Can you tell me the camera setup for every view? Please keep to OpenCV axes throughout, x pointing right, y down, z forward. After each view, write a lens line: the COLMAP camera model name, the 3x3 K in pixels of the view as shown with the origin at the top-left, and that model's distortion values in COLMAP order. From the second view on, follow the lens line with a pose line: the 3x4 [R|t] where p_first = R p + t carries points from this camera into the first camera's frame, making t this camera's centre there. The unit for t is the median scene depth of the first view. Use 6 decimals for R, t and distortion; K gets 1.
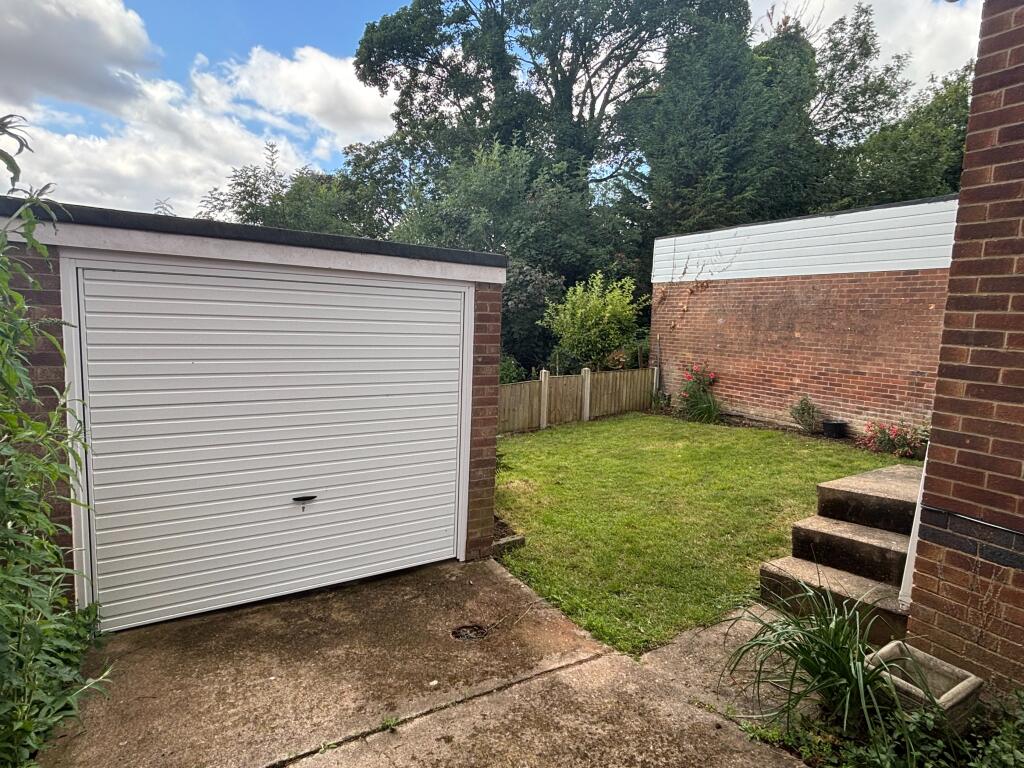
lens RADIAL K [[546.5, 0, 505.2], [0, 546.5, 378.1], [0, 0, 1]] dist [-0.002838, -0.003247]
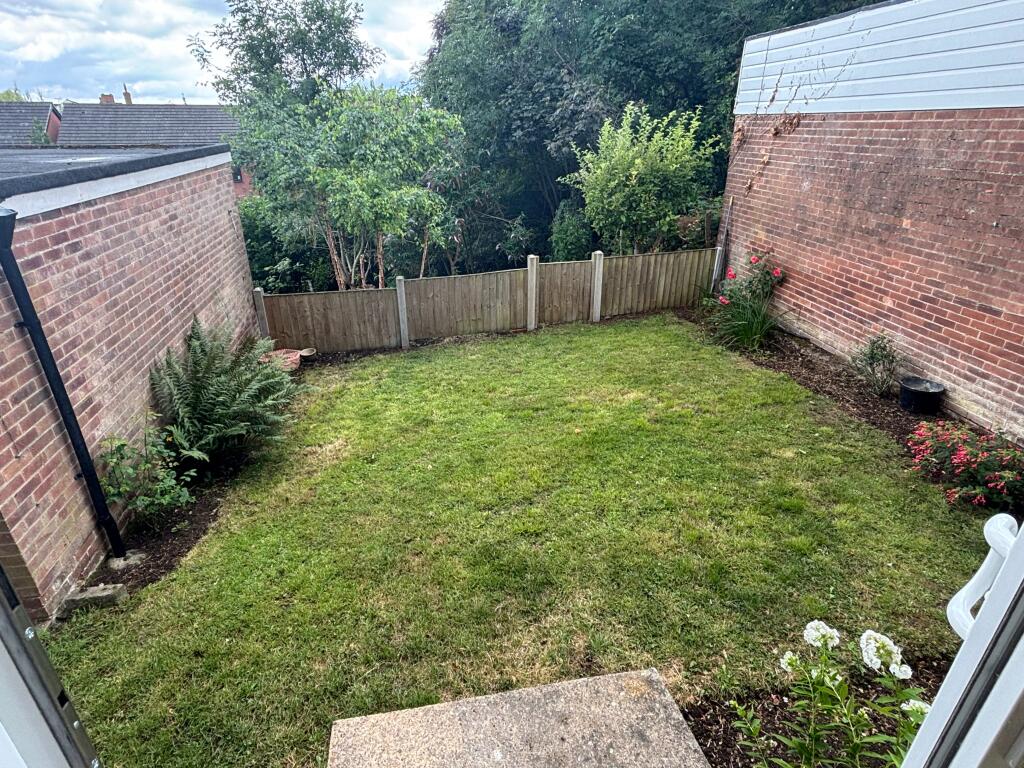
lens RADIAL K [[546.5, 0, 507.6], [0, 546.5, 375.4], [0, 0, 1]] dist [-0.002838, -0.003247]
pose [[0.934909, 0.113595, -0.336216, 0.320972], [-0.002626, 0.949576, 0.313526, -0.096240], [0.354878, -0.292236, 0.888065, 0.269089]]
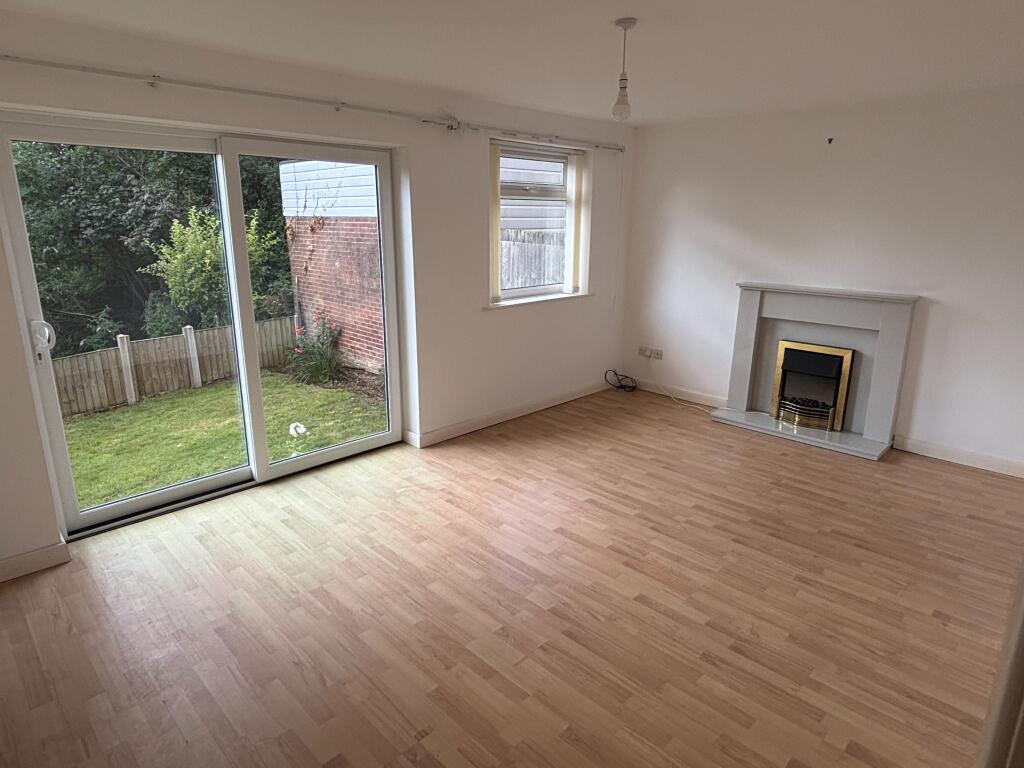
lens RADIAL K [[600.3, 0, 514.9], [0, 600.3, 381.6], [0, 0, 1]] dist [0.007414, -0.023237]
pose [[0.966140, -0.095285, 0.239781, 0.436499], [0.055822, 0.984494, 0.166301, -0.065181], [-0.251909, -0.147285, 0.956477, -0.042962]]
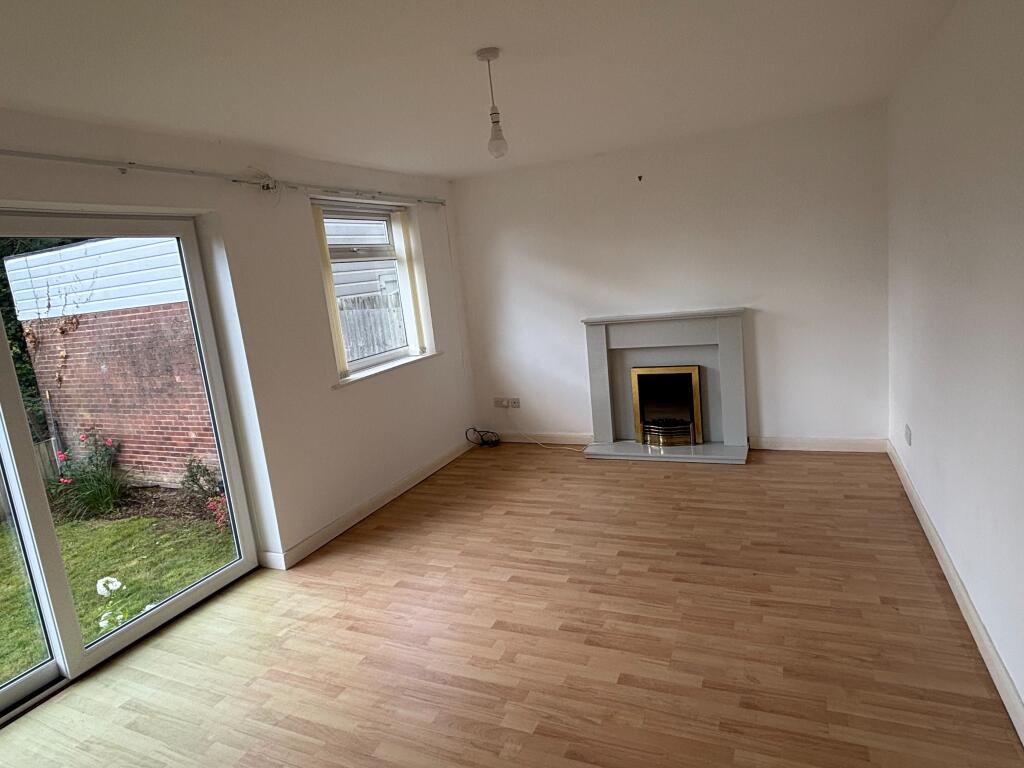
lens RADIAL K [[600.3, 0, 511.9], [0, 600.3, 375.0], [0, 0, 1]] dist [0.007414, -0.023237]
pose [[0.807479, -0.219992, 0.547341, 0.408697], [0.197706, 0.975121, 0.100258, -0.069295], [-0.555779, 0.027256, 0.830883, 0.013867]]
